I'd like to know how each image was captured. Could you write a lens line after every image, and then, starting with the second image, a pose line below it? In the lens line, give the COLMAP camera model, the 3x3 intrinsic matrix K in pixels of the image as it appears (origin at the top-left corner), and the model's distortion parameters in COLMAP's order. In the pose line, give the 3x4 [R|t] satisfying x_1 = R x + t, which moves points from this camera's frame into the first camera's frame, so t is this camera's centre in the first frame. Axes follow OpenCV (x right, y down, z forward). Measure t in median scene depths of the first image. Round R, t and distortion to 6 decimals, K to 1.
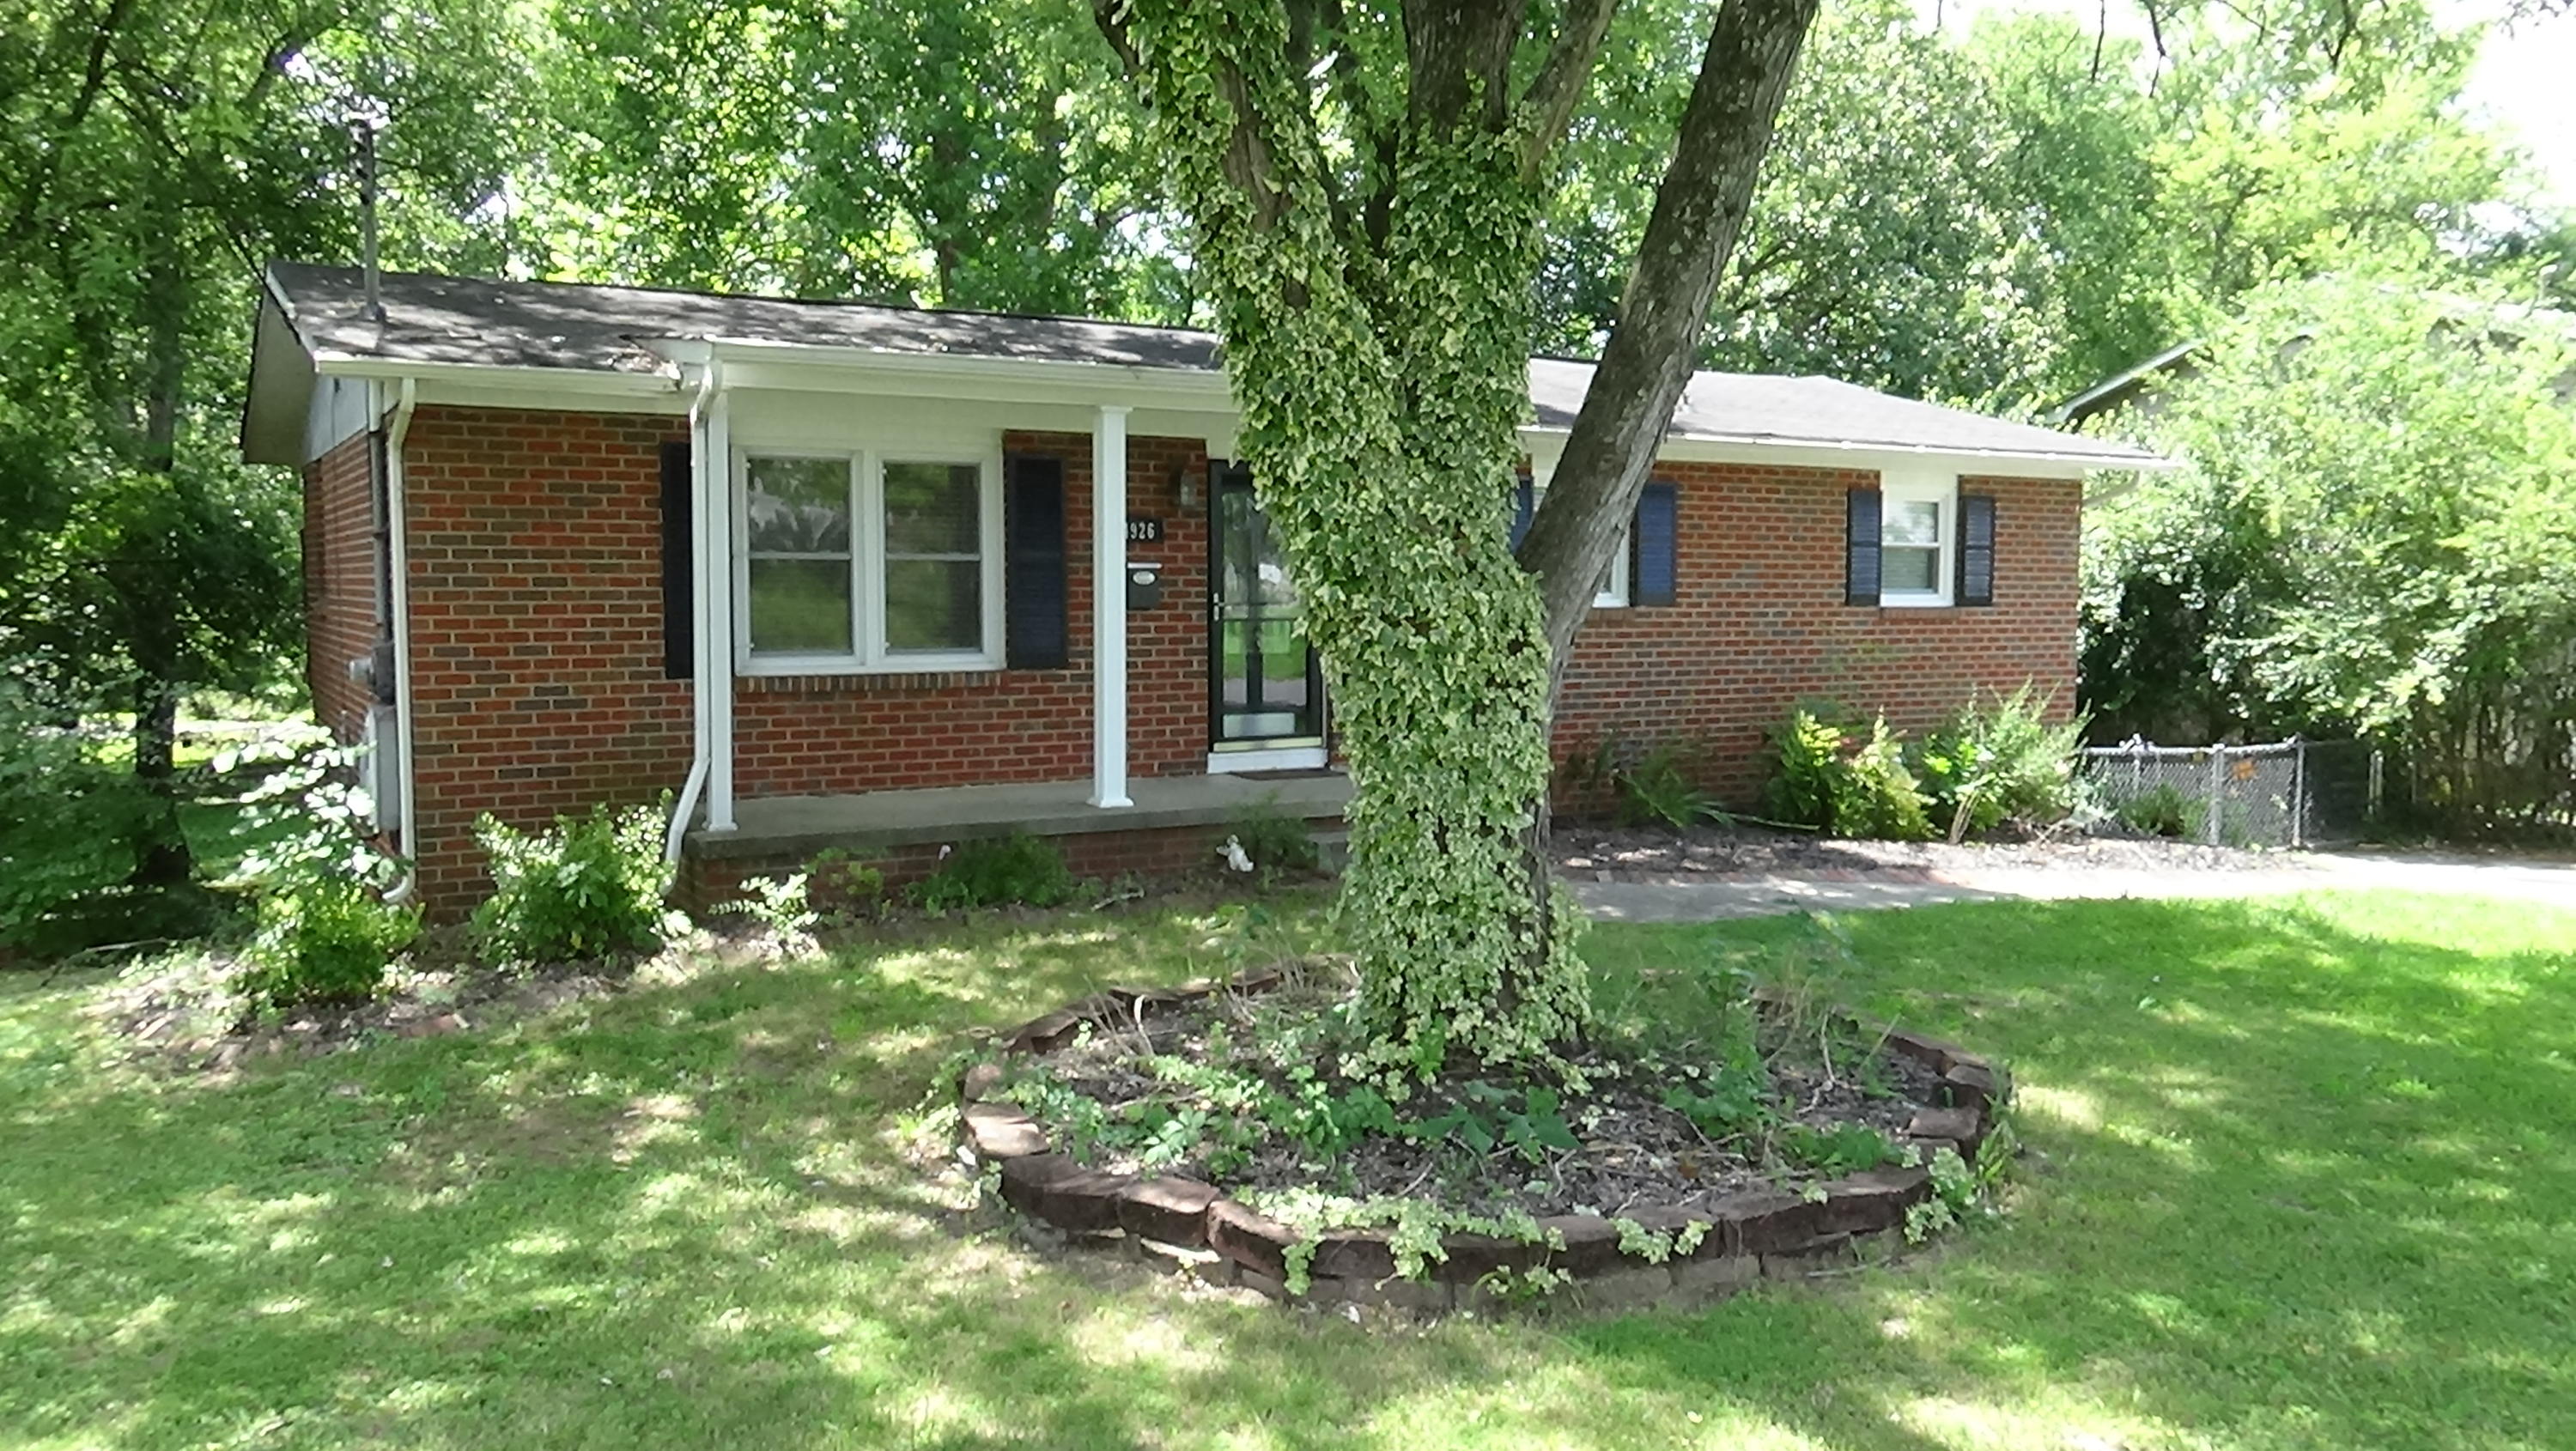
lens RADIAL K [[1896.0, 0, 1300.1], [0, 1896.0, 708.8], [0, 0, 1]] dist [0.013723, 0.002340]
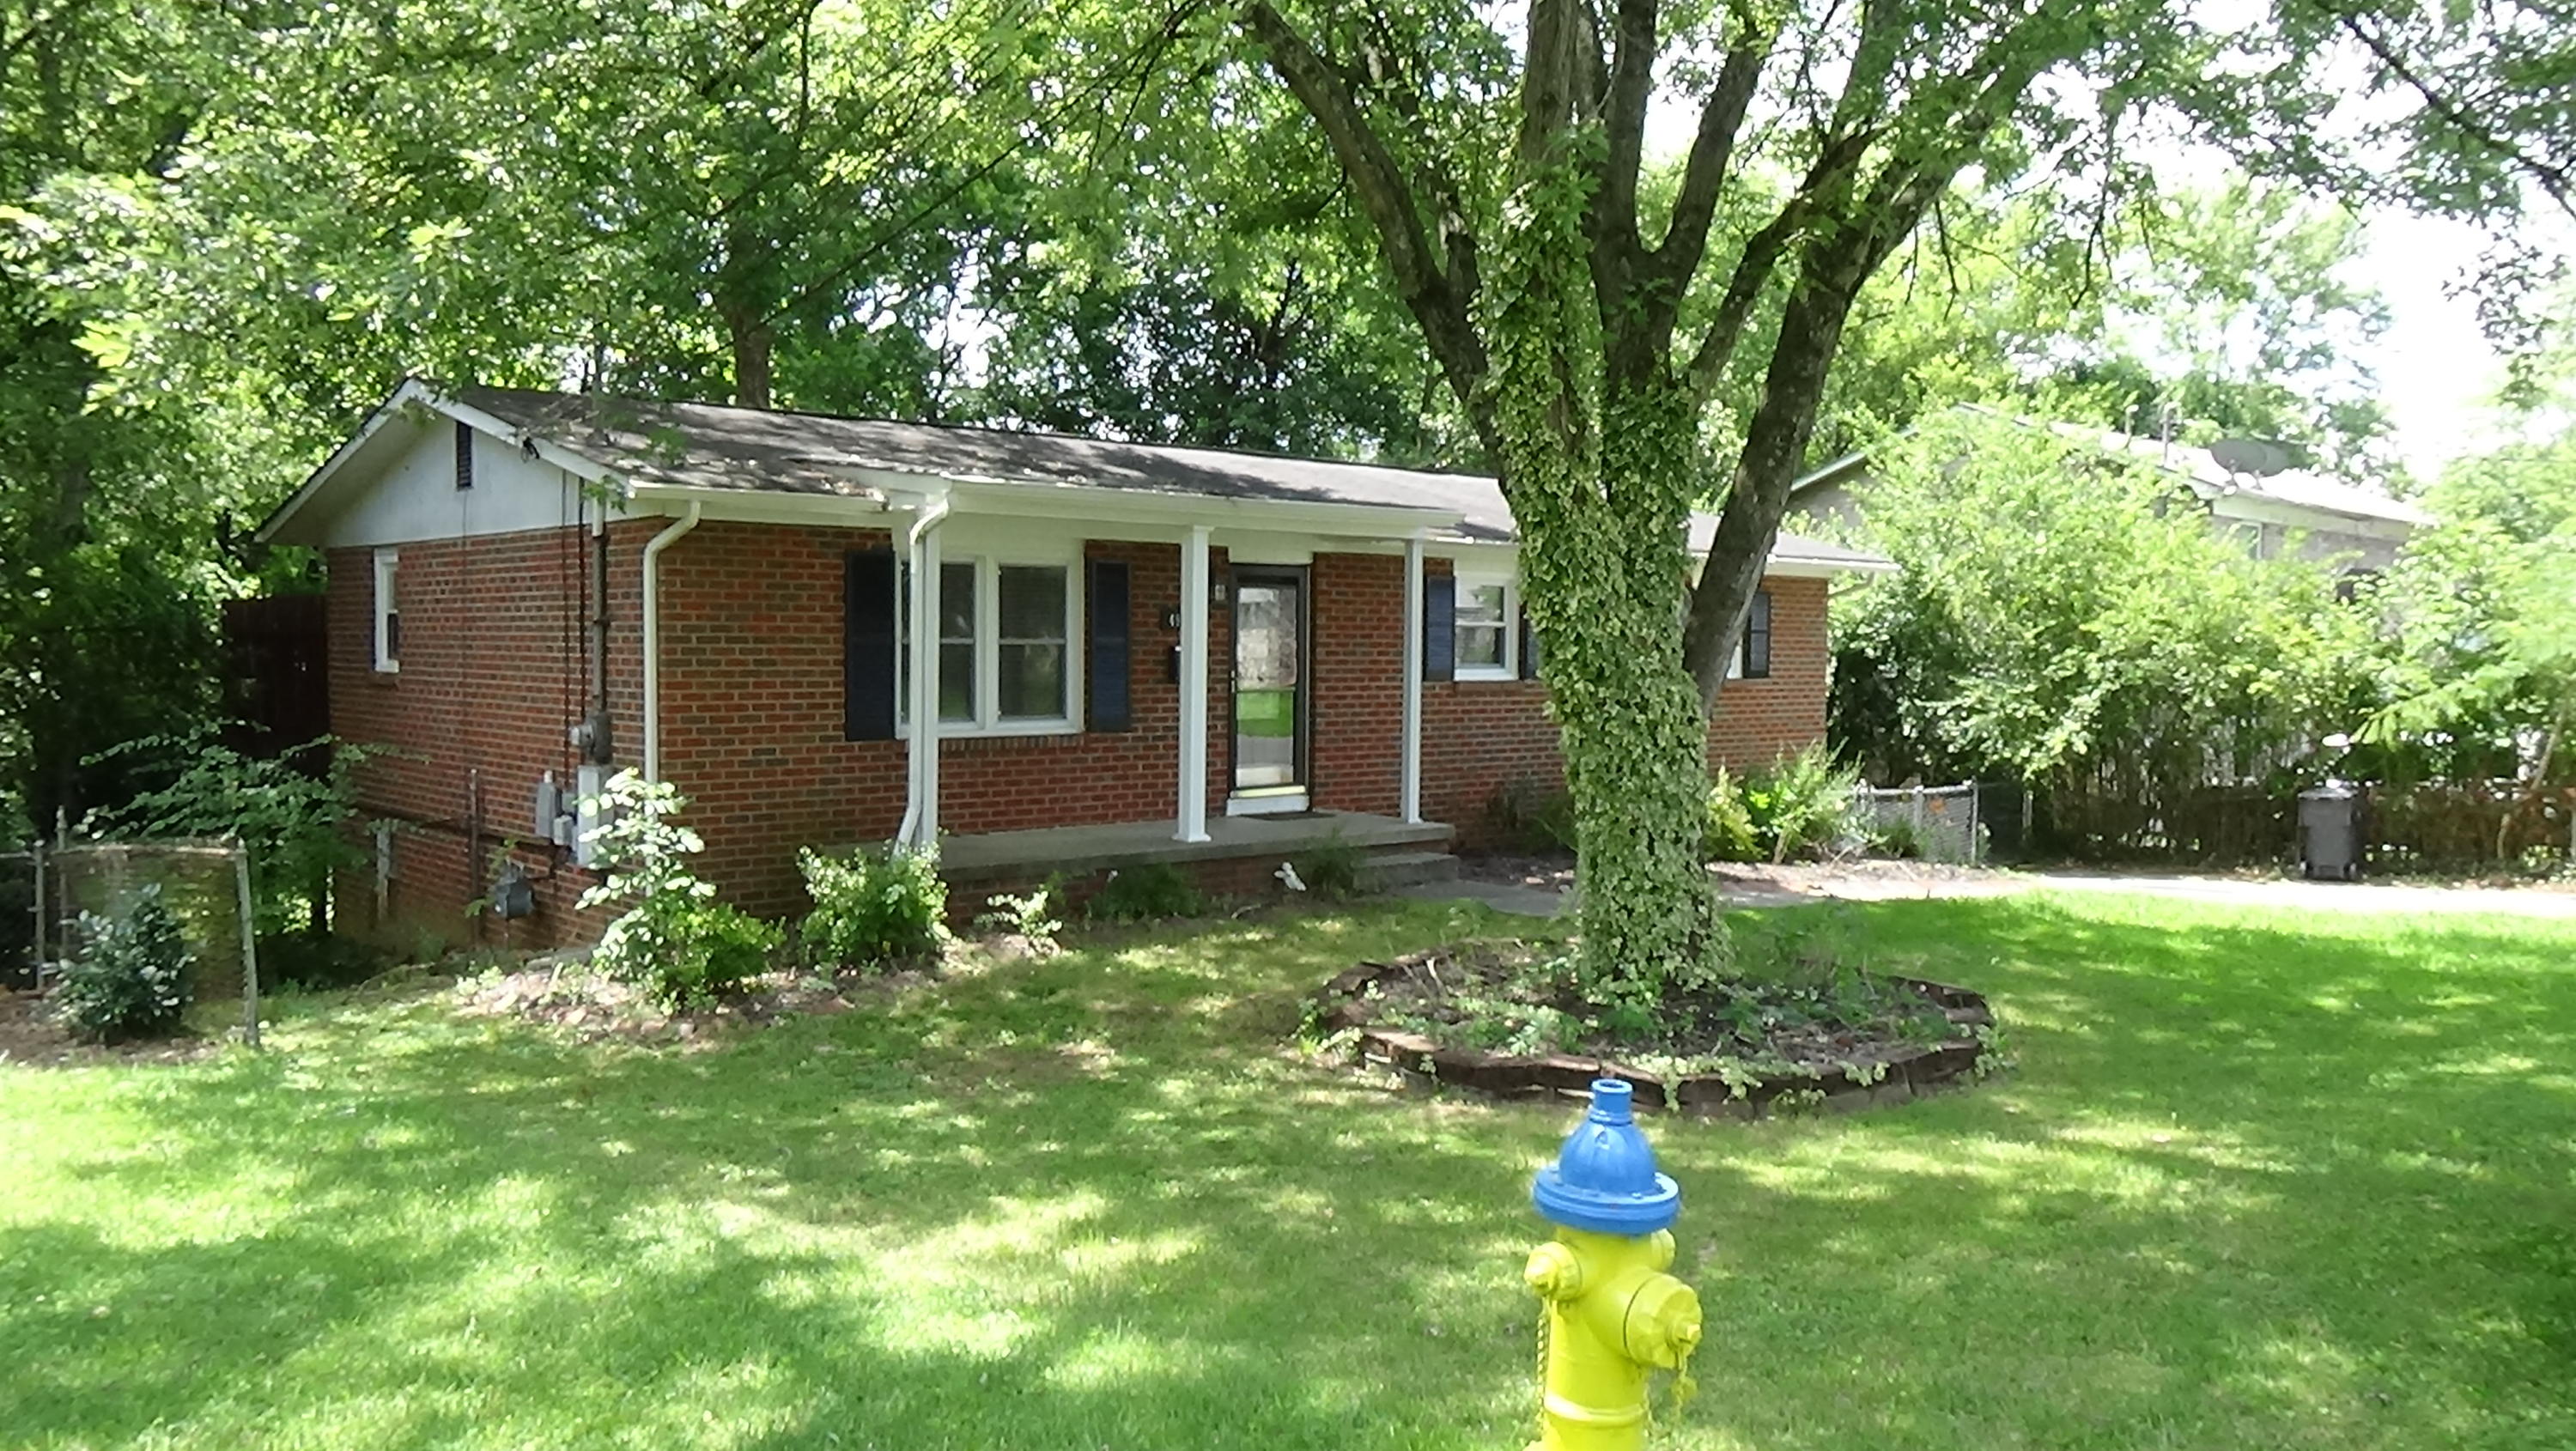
lens RADIAL K [[1896.0, 0, 1275.9], [0, 1896.0, 732.0], [0, 0, 1]] dist [0.013723, 0.002340]
pose [[0.982123, -0.003302, 0.188213, -0.285092], [0.006262, 0.999866, -0.015134, -0.001493], [-0.188138, 0.016042, 0.982012, -0.253609]]
